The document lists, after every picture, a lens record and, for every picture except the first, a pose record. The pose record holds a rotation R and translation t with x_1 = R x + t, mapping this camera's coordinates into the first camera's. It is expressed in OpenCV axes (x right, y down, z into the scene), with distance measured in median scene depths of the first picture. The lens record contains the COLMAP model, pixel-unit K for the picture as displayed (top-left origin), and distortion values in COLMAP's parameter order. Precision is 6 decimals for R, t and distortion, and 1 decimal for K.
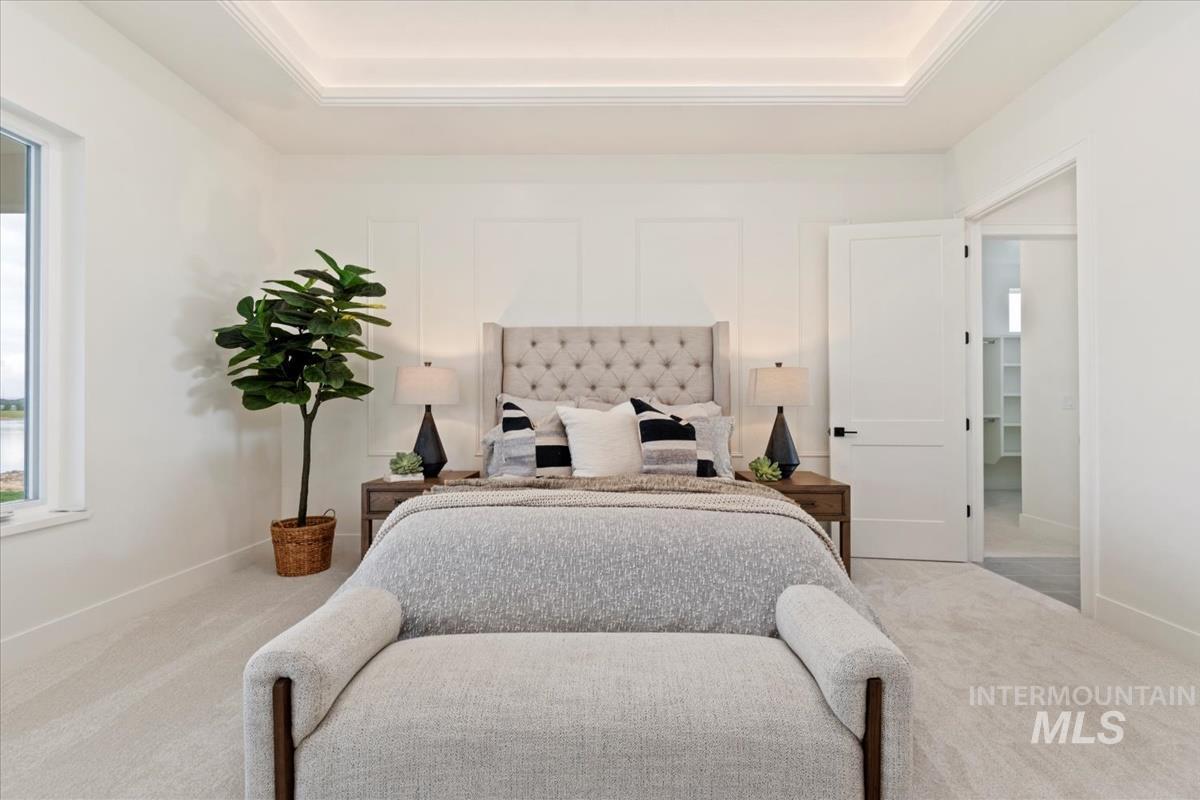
lens RADIAL K [[523.5, 0, 604.6], [0, 523.5, 398.0], [0, 0, 1]] dist [-0.000478, -0.001554]
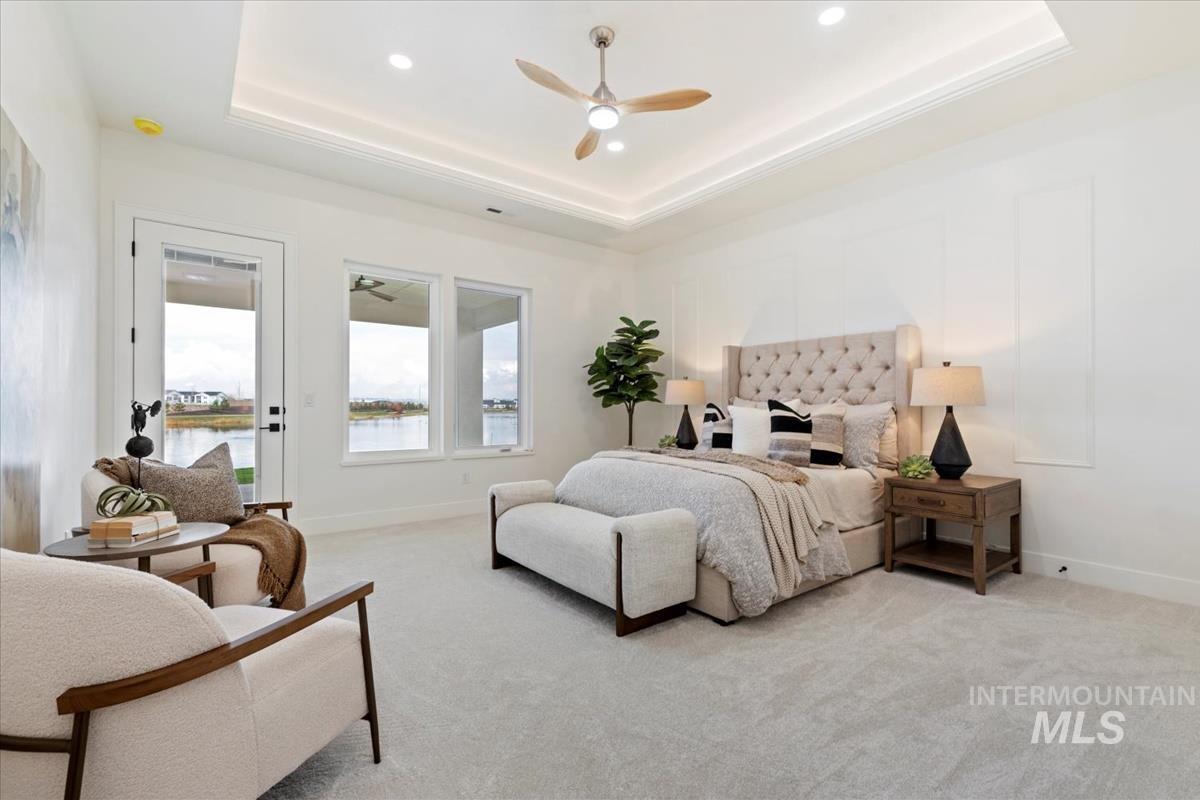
lens RADIAL K [[523.5, 0, 610.3], [0, 523.5, 396.5], [0, 0, 1]] dist [-0.000478, -0.001554]
pose [[0.618291, -0.014062, -0.785824, 0.814458], [0.010654, 0.999898, -0.009510, 0.001103], [0.785877, -0.002492, 0.618378, -0.126016]]
